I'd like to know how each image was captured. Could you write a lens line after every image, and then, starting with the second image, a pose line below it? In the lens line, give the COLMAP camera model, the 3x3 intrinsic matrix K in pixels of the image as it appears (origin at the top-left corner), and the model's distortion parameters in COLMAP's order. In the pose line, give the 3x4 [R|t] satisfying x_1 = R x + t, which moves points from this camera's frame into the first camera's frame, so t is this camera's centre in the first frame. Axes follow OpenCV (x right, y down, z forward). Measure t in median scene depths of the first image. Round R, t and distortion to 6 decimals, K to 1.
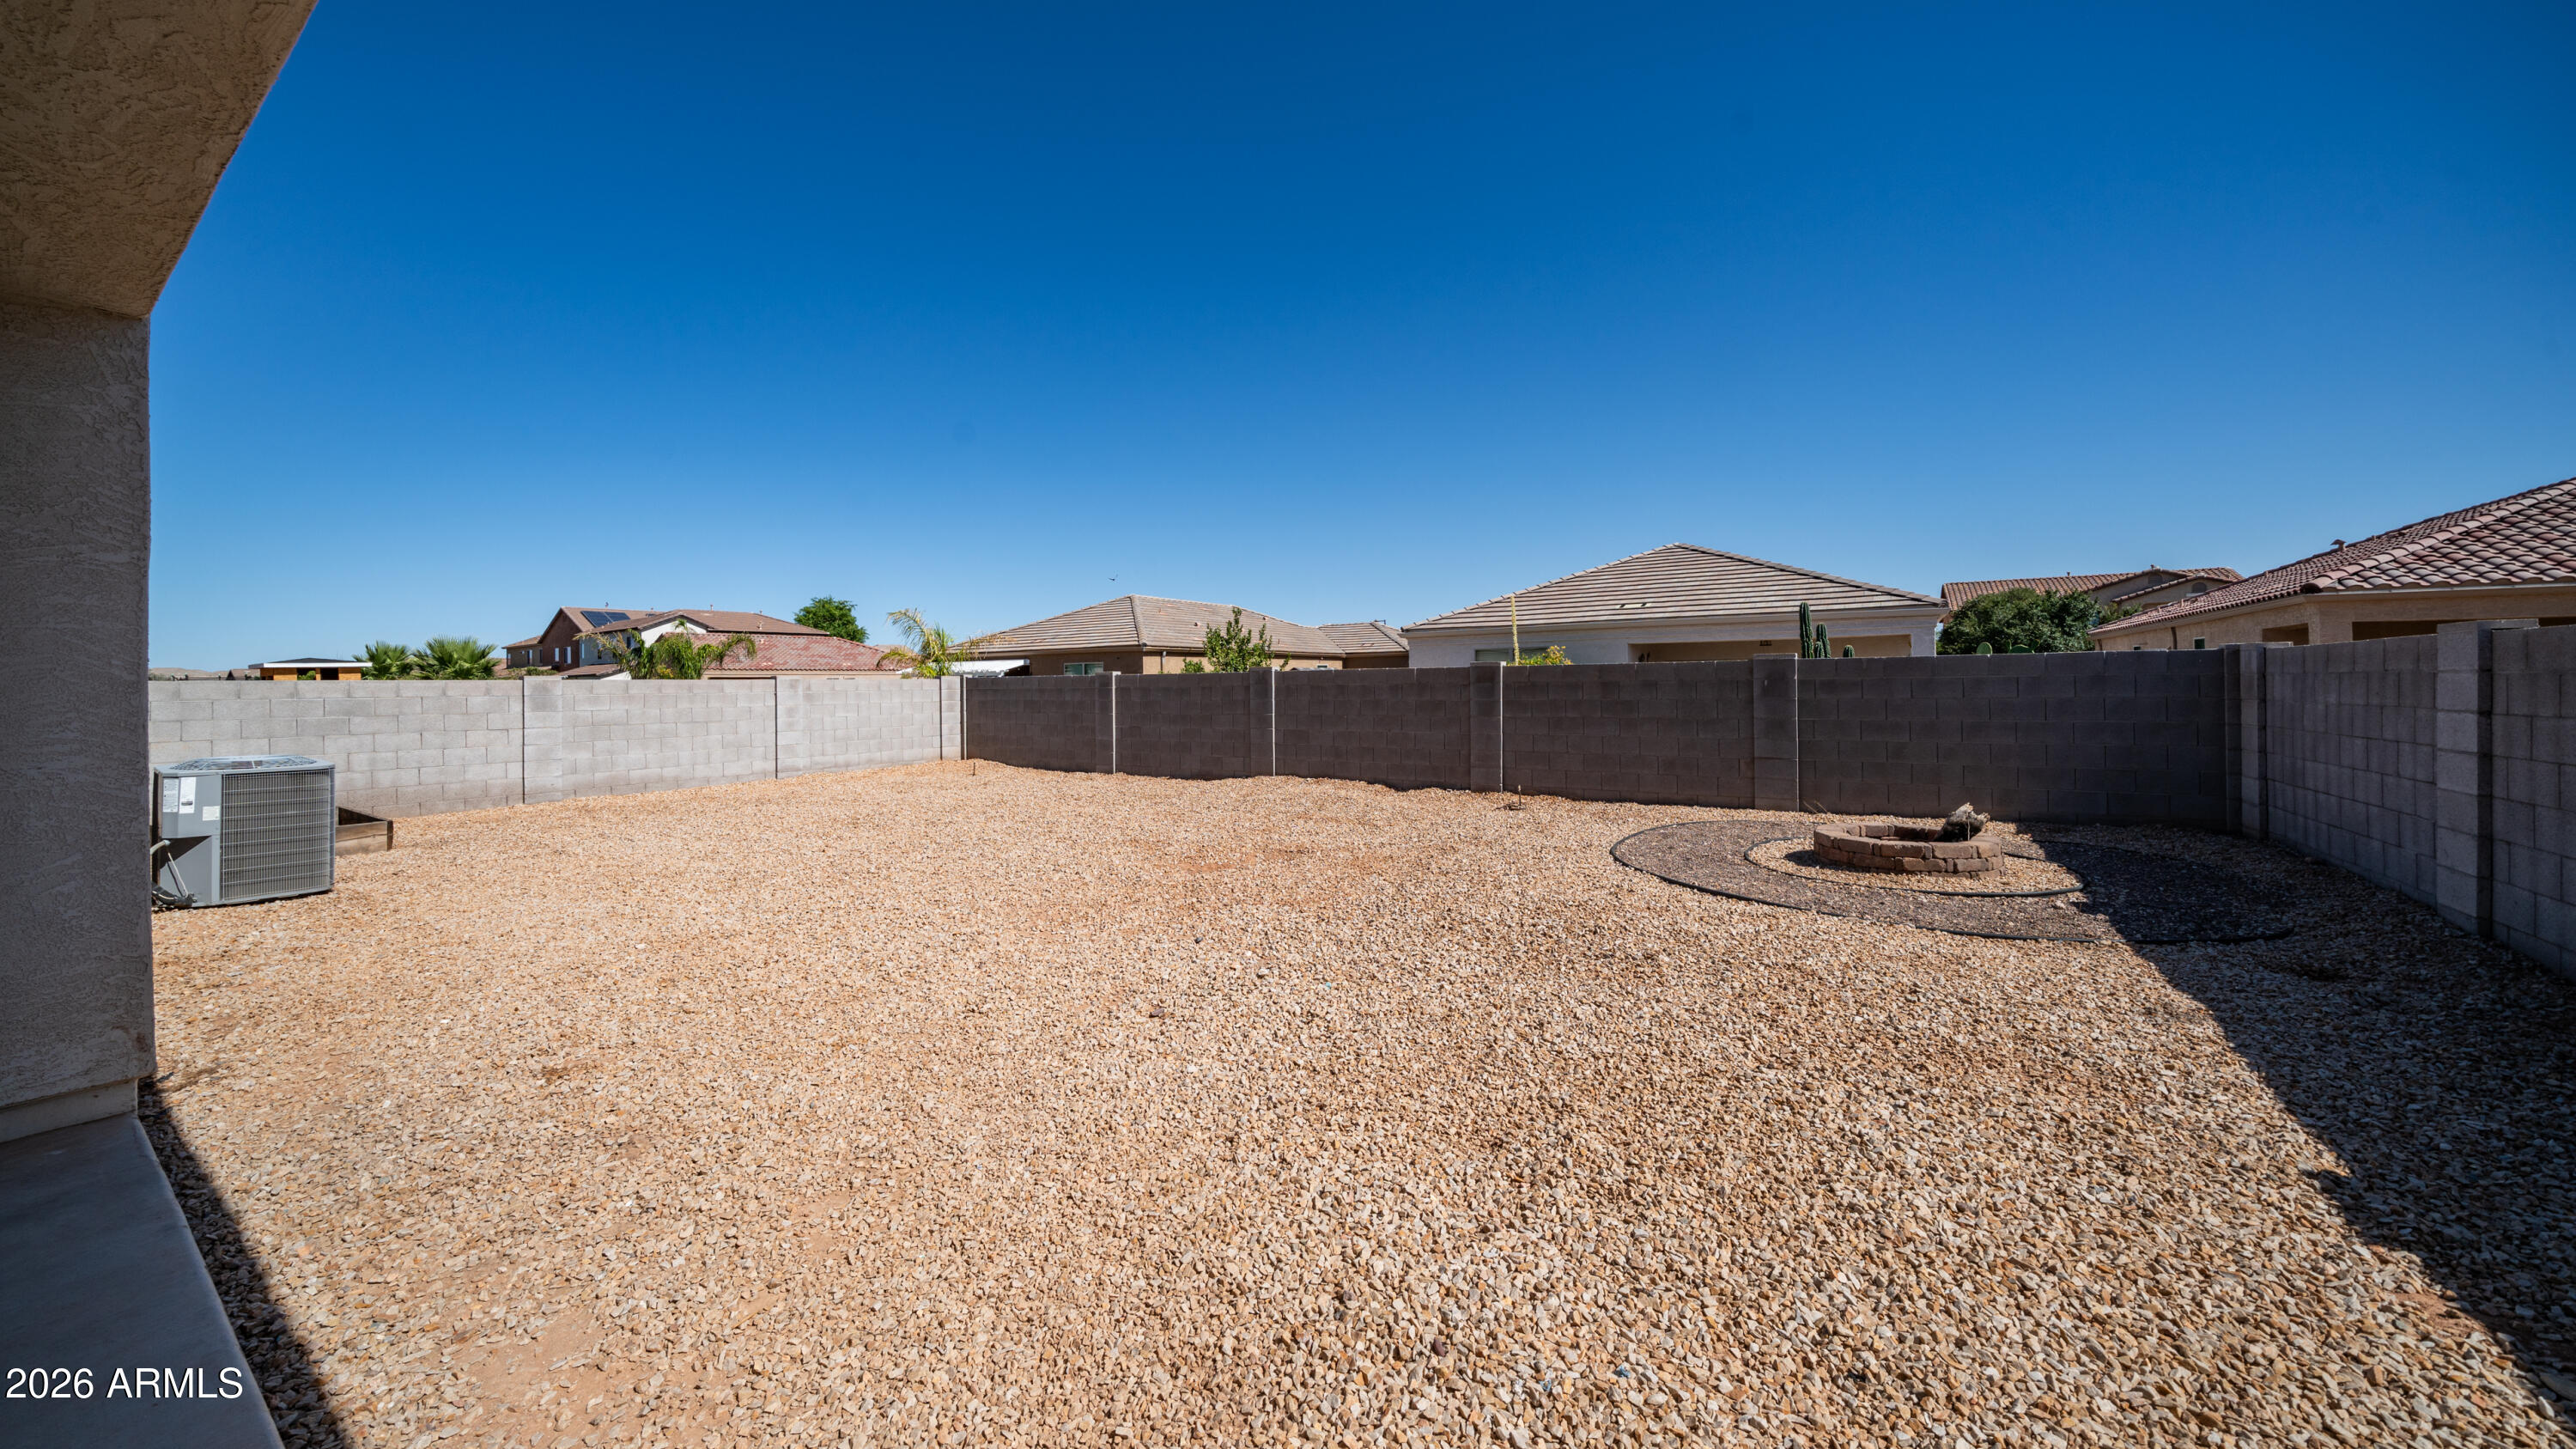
lens RADIAL K [[914.5, 0, 1242.5], [0, 914.5, 686.4], [0, 0, 1]] dist [-0.010616, 0.000977]
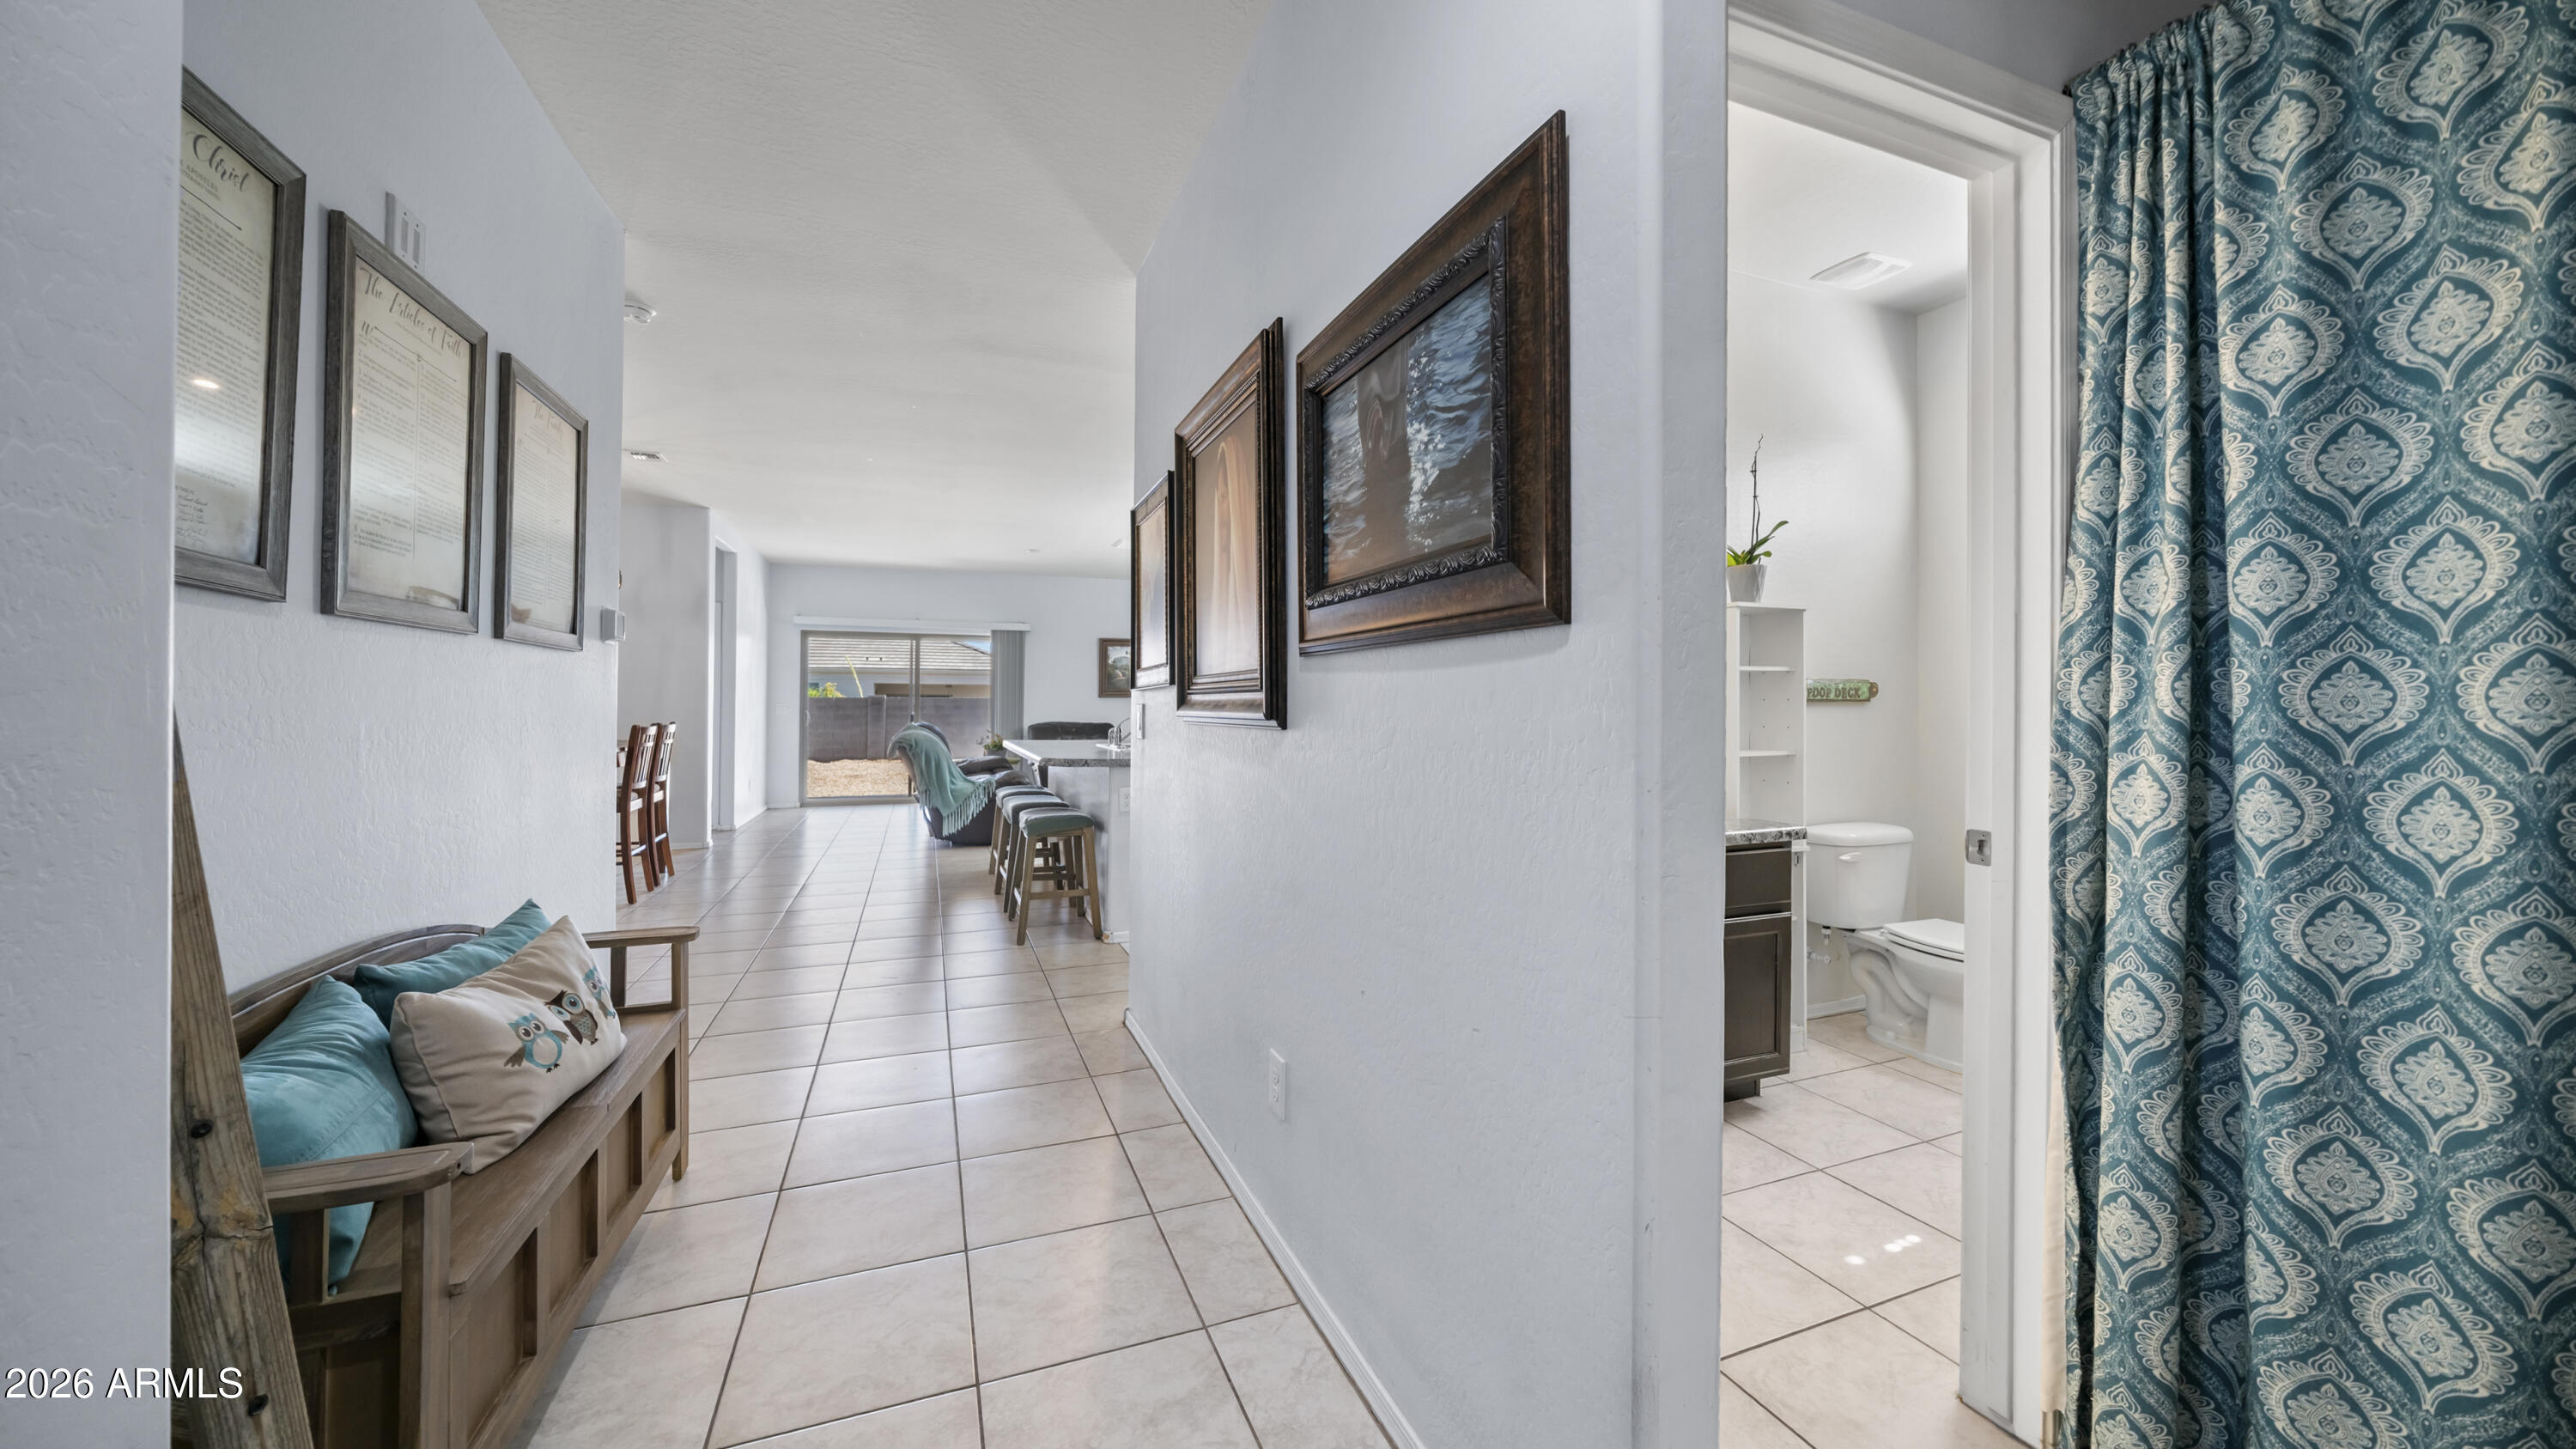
lens RADIAL K [[914.5, 0, 1282.1], [0, 914.5, 712.0], [0, 0, 1]] dist [-0.010616, 0.000977]
pose [[0.547902, 0.014364, 0.836419, -0.981128], [-0.012008, 0.999885, -0.009306, 0.019262], [-0.836457, -0.004945, 0.548011, -0.900852]]
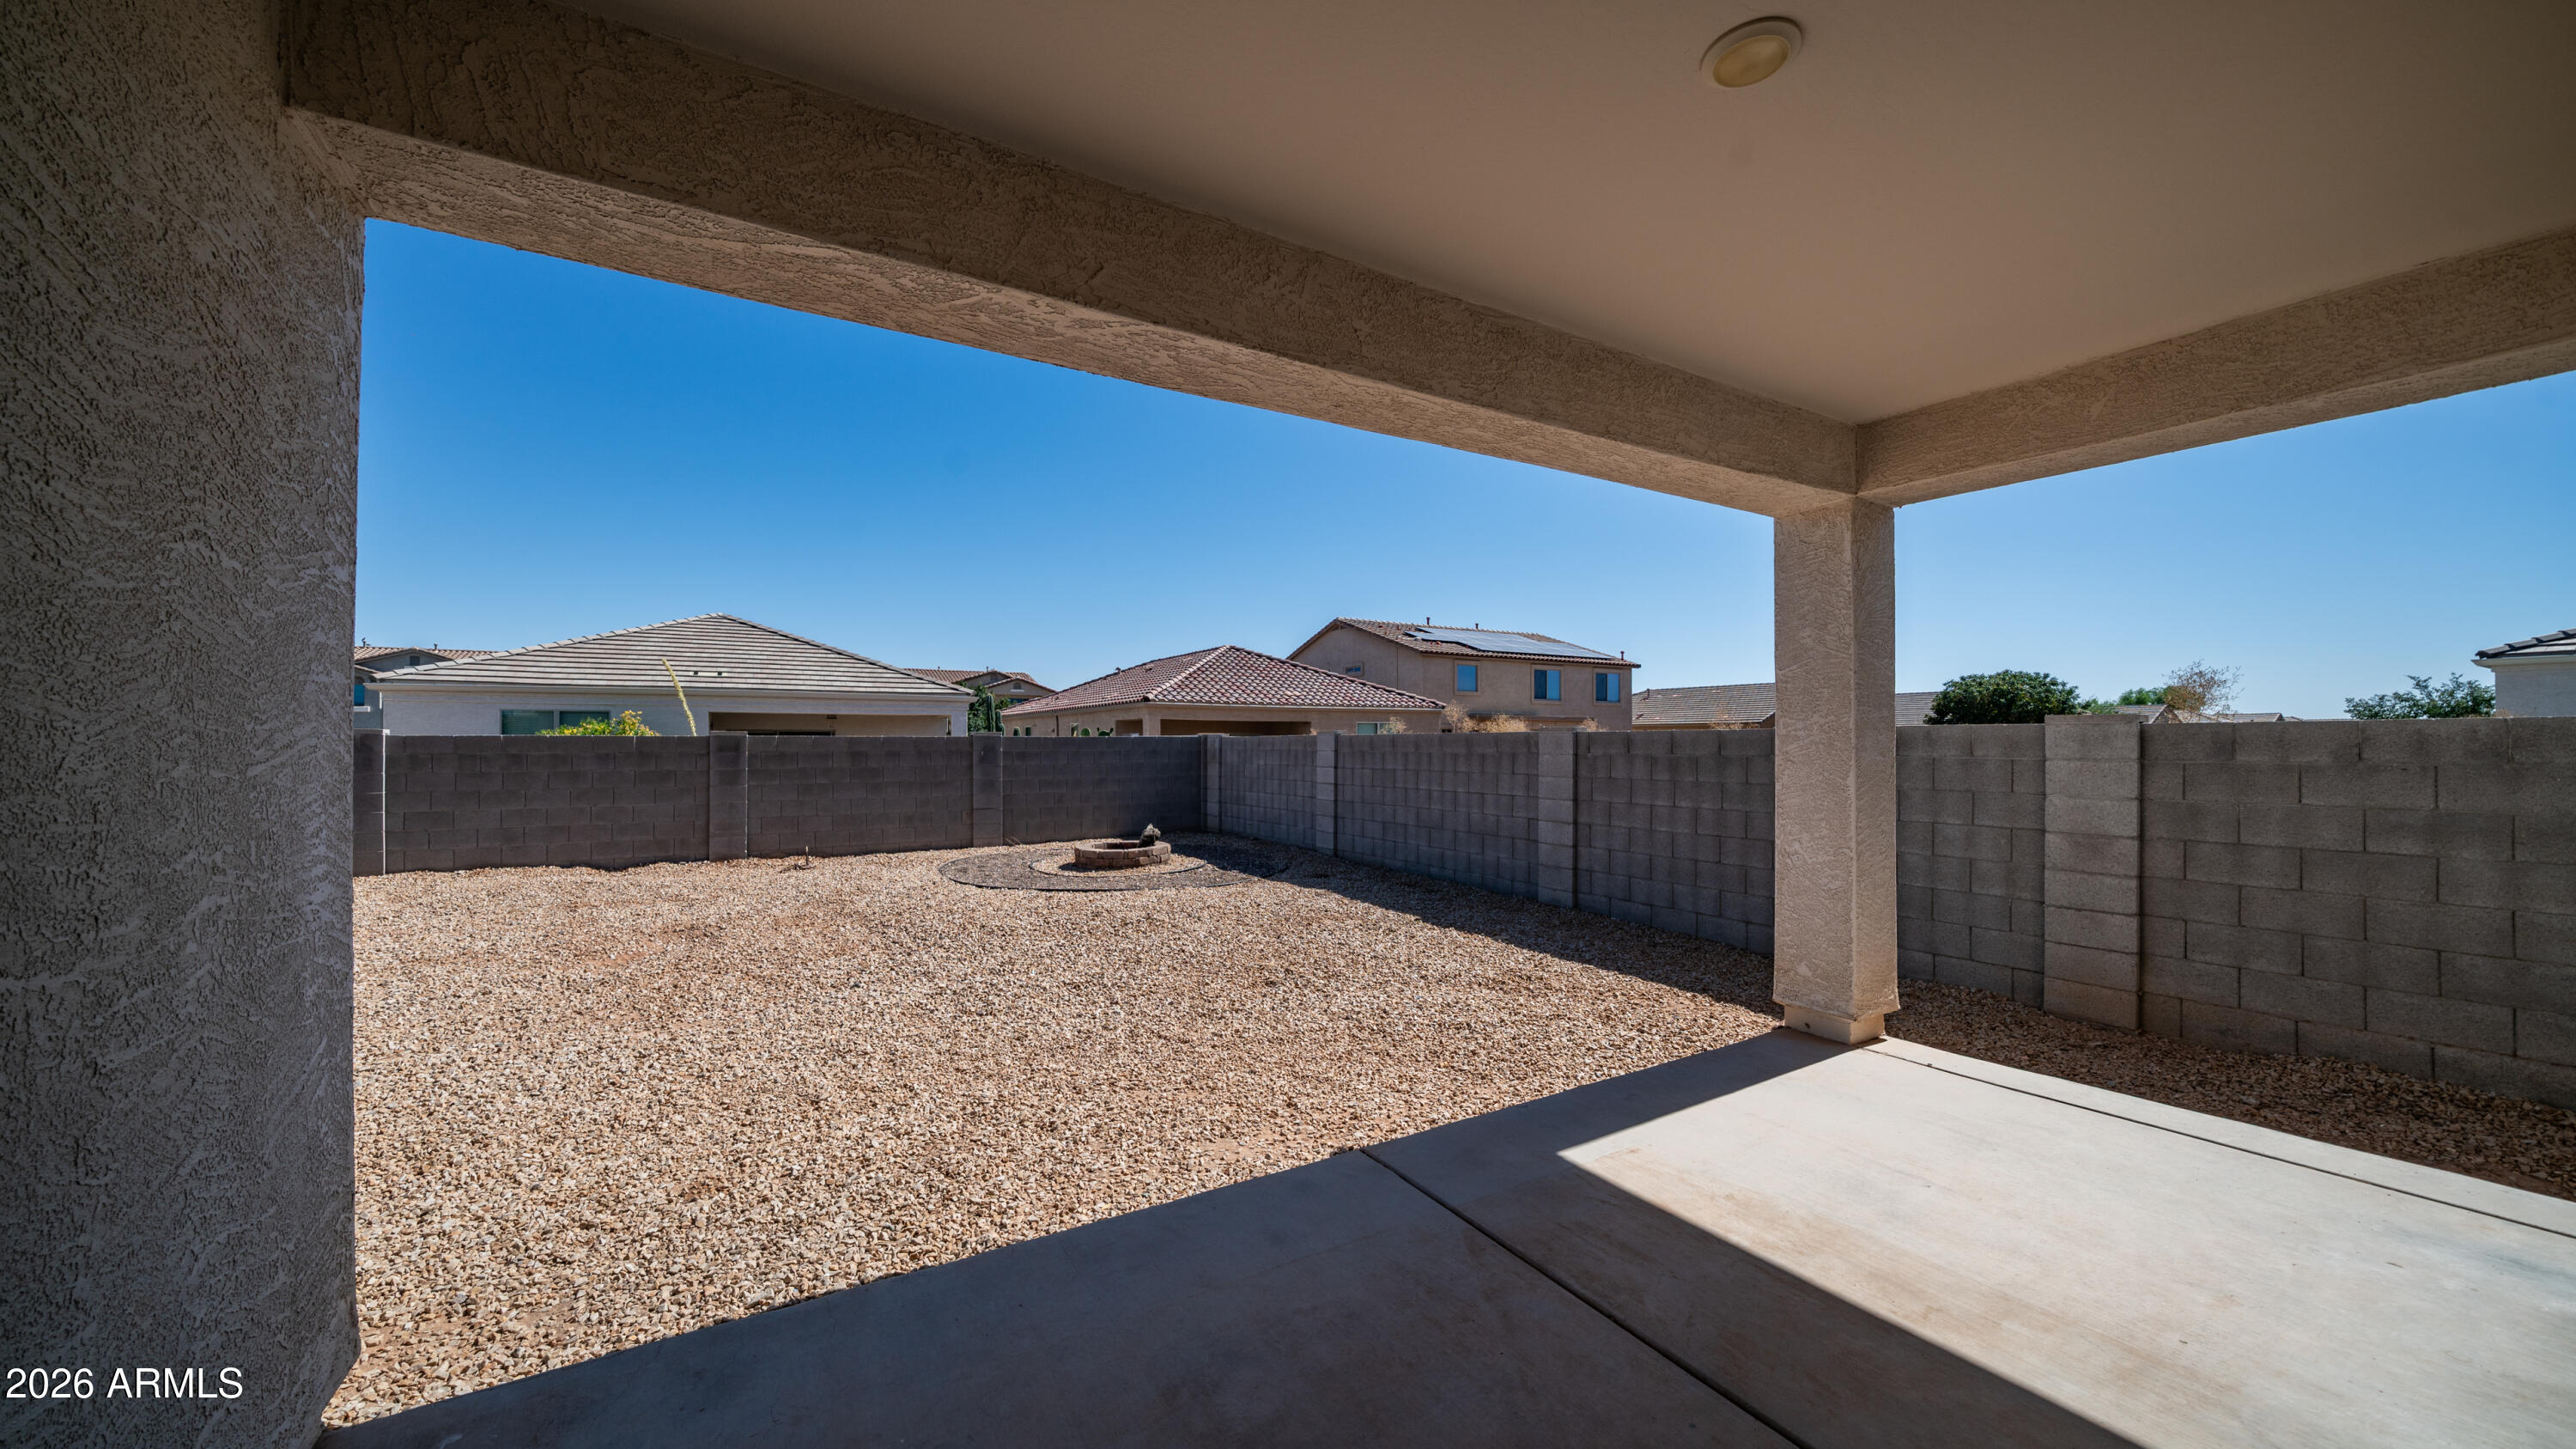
lens RADIAL K [[914.5, 0, 1283.4], [0, 914.5, 744.5], [0, 0, 1]] dist [-0.010616, 0.000977]
pose [[0.418683, 0.011000, 0.908066, -0.413640], [-0.001683, 0.999934, -0.011337, -0.001902], [-0.908131, 0.003218, 0.418674, 0.024585]]
